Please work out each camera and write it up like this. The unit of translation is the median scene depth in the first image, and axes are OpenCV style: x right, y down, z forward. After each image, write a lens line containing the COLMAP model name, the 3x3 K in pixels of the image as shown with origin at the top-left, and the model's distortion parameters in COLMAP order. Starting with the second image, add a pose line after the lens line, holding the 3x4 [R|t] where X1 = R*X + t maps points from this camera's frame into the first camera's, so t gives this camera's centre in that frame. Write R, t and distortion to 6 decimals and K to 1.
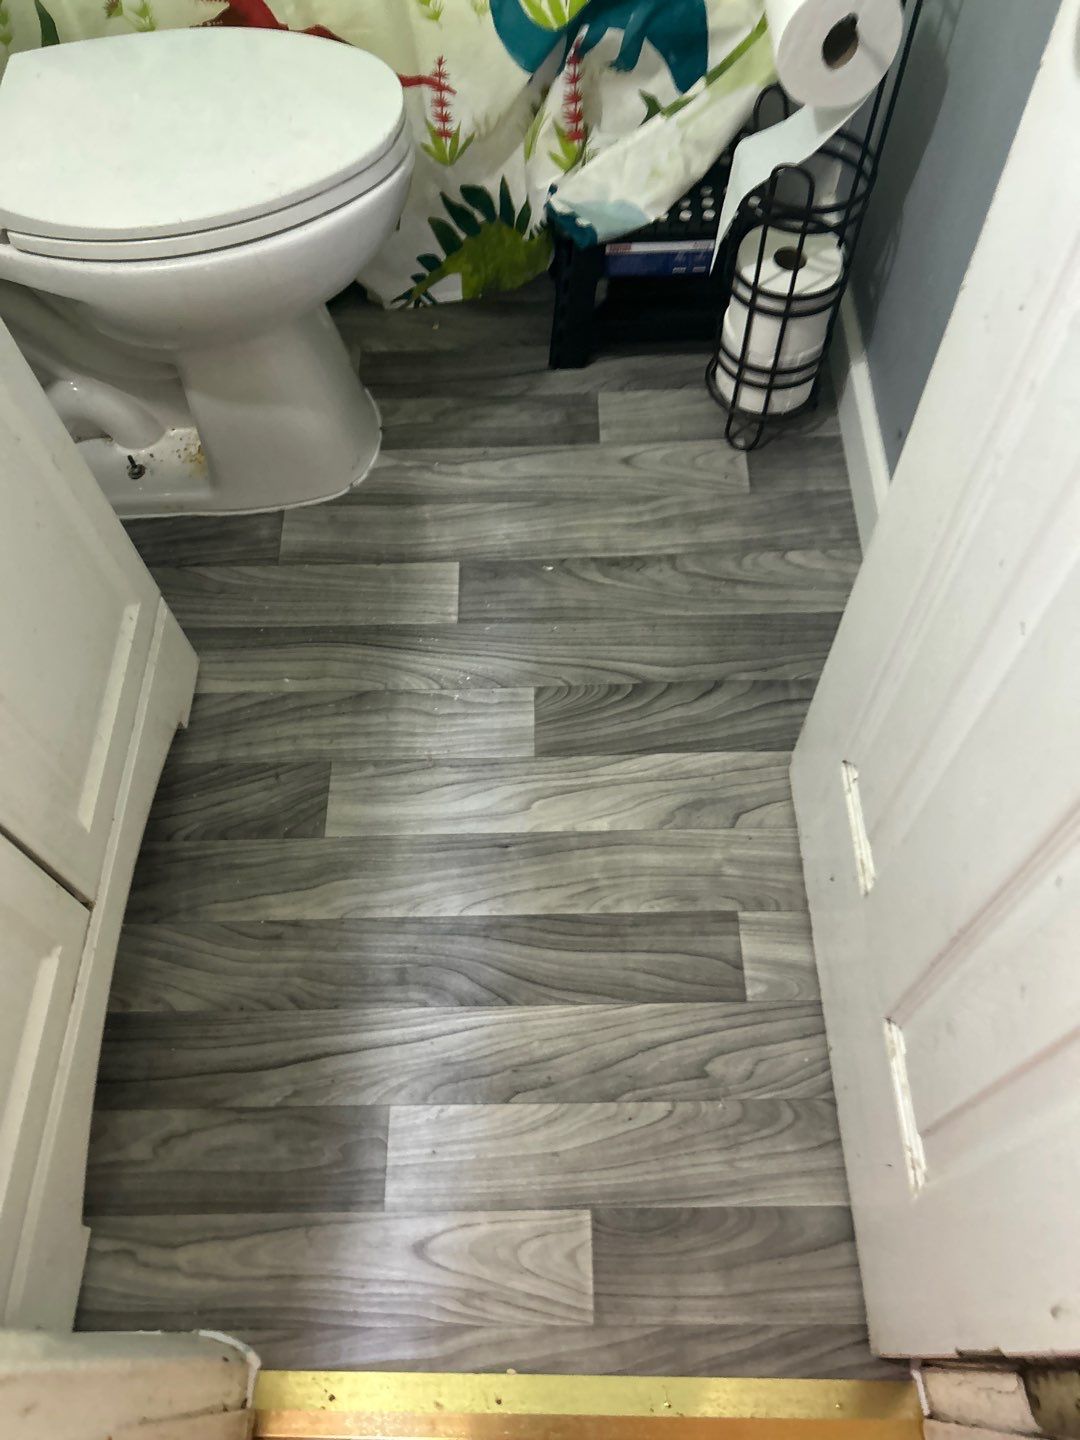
lens RADIAL K [[1112.0, 0, 540.0], [0, 1112.0, 720.0], [0, 0, 1]] dist [0.058741, -0.066409]
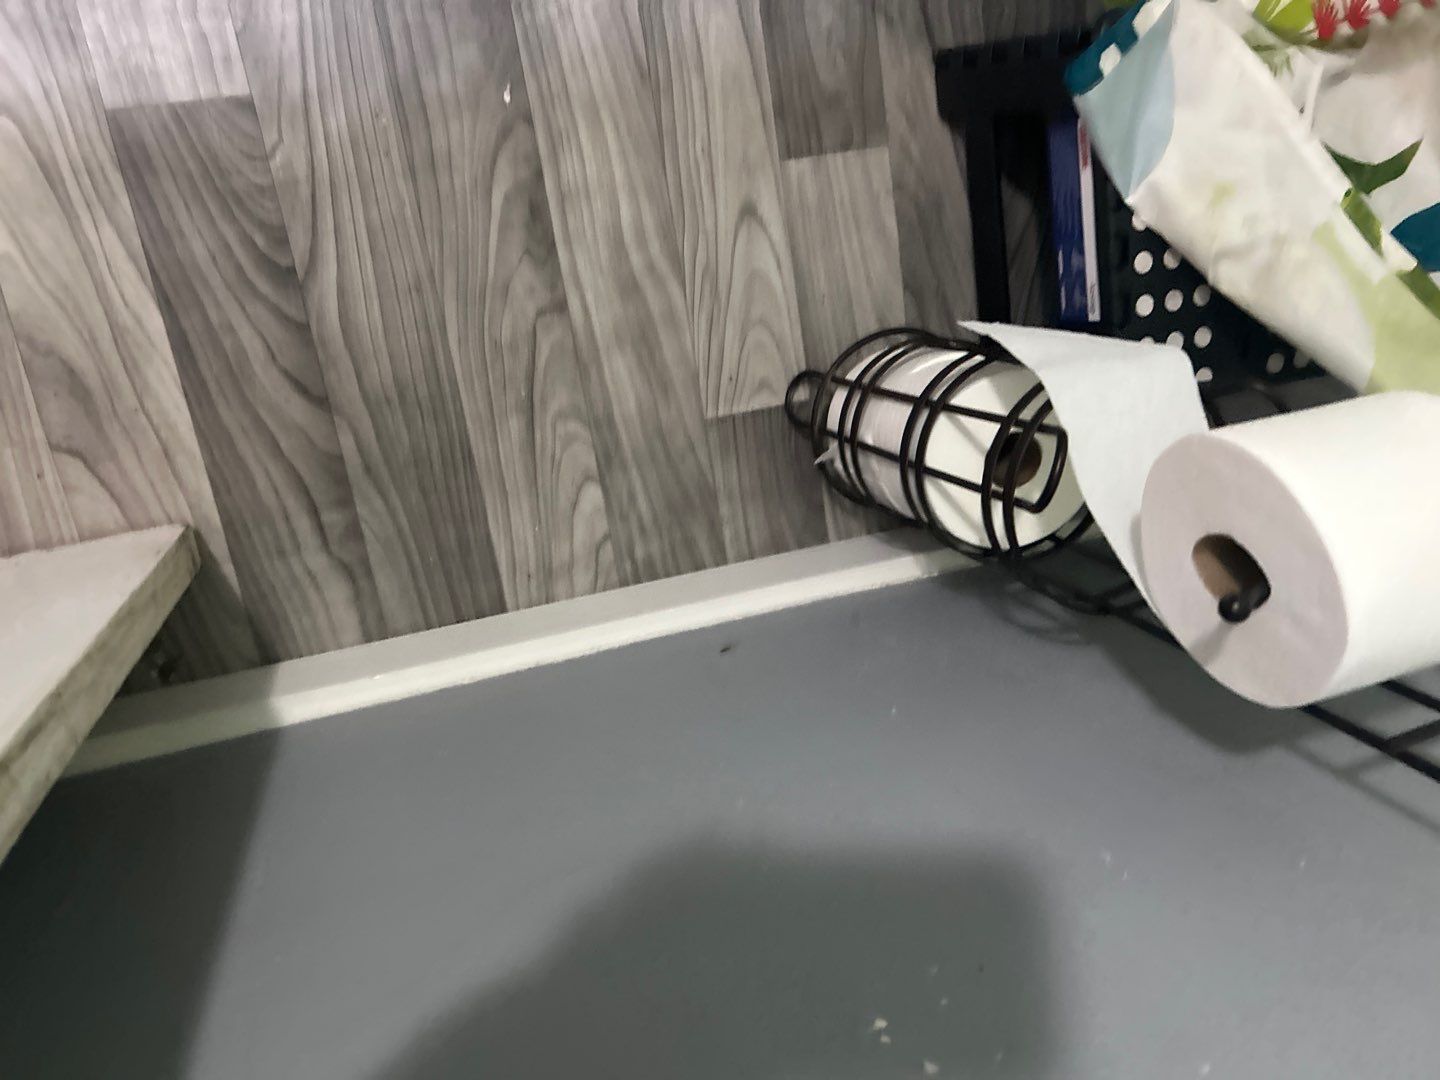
lens RADIAL K [[1112.0, 0, 720.1], [0, 1112.0, 575.3], [0, 0, 1]] dist [0.058741, -0.066409]
pose [[0.128813, 0.938050, 0.321668, 0.069417], [-0.964718, 0.043428, 0.259680, -0.387620], [0.229623, -0.343769, 0.910547, 0.398100]]
